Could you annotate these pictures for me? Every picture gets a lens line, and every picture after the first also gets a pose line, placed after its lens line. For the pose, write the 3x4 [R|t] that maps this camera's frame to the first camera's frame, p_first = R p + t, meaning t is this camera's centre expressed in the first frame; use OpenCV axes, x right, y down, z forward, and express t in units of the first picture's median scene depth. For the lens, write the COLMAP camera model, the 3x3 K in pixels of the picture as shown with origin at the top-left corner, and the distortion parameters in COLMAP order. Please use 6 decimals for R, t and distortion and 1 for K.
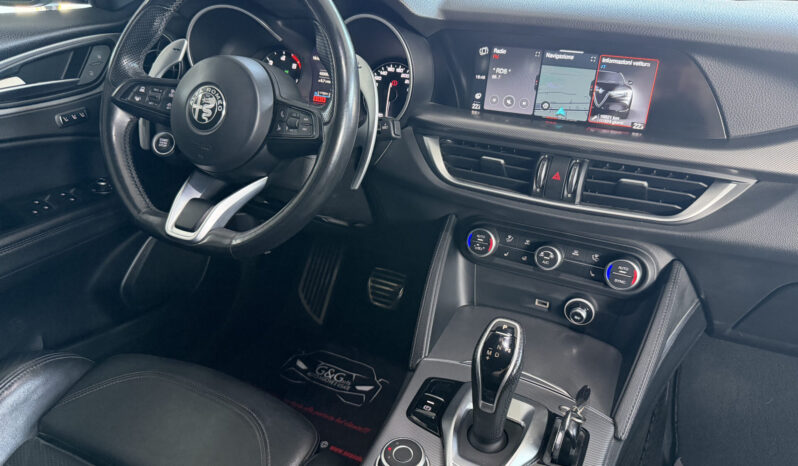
lens RADIAL K [[563.4, 0, 399.0], [0, 563.4, 233.0], [0, 0, 1]] dist [0.138294, -0.283222]
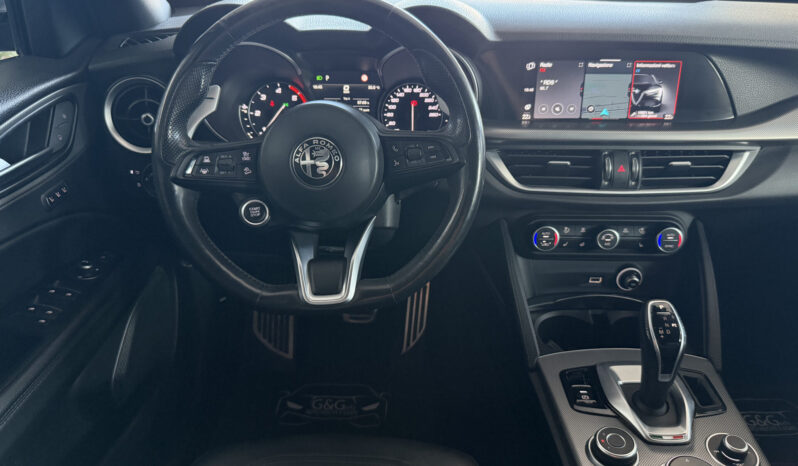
lens RADIAL K [[563.4, 0, 399.0], [0, 563.4, 233.0], [0, 0, 1]] dist [0.138294, -0.283222]
pose [[0.906309, -0.209806, 0.366860, -0.551171], [0.202669, 0.977507, 0.058351, -0.124838], [-0.370850, 0.021467, 0.928444, 0.092751]]
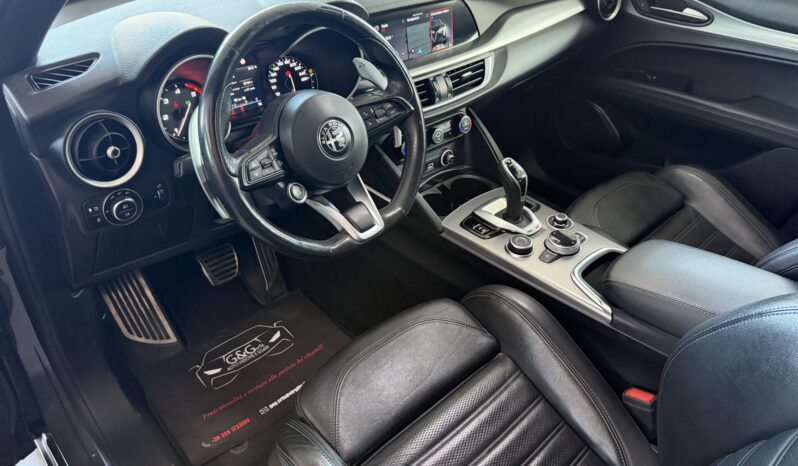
lens RADIAL K [[563.4, 0, 399.0], [0, 563.4, 233.0], [0, 0, 1]] dist [0.138294, -0.283222]
pose [[0.365294, -0.550723, 0.750510, -1.253942], [0.403475, 0.820230, 0.405501, -0.468121], [-0.838909, 0.154685, 0.521828, 0.263379]]
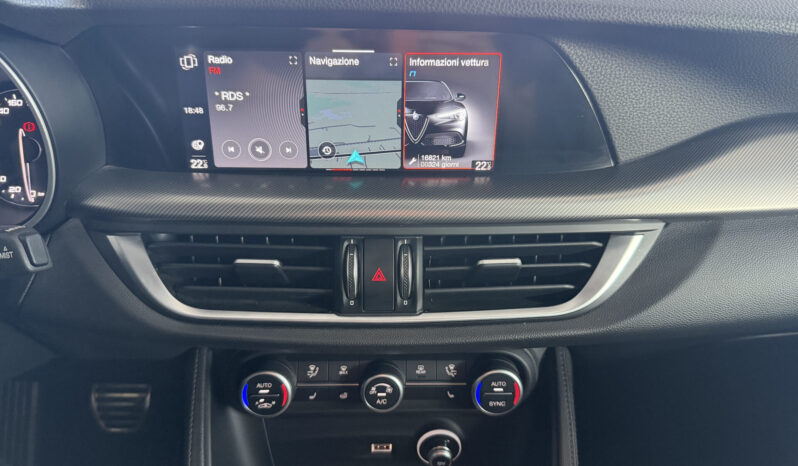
lens RADIAL K [[563.4, 0, 399.0], [0, 563.4, 233.0], [0, 0, 1]] dist [0.138294, -0.283222]
pose [[0.886235, -0.229908, 0.402157, 0.075382], [0.205932, 0.973179, 0.102541, -0.184794], [-0.414946, -0.008058, 0.909810, 0.457817]]
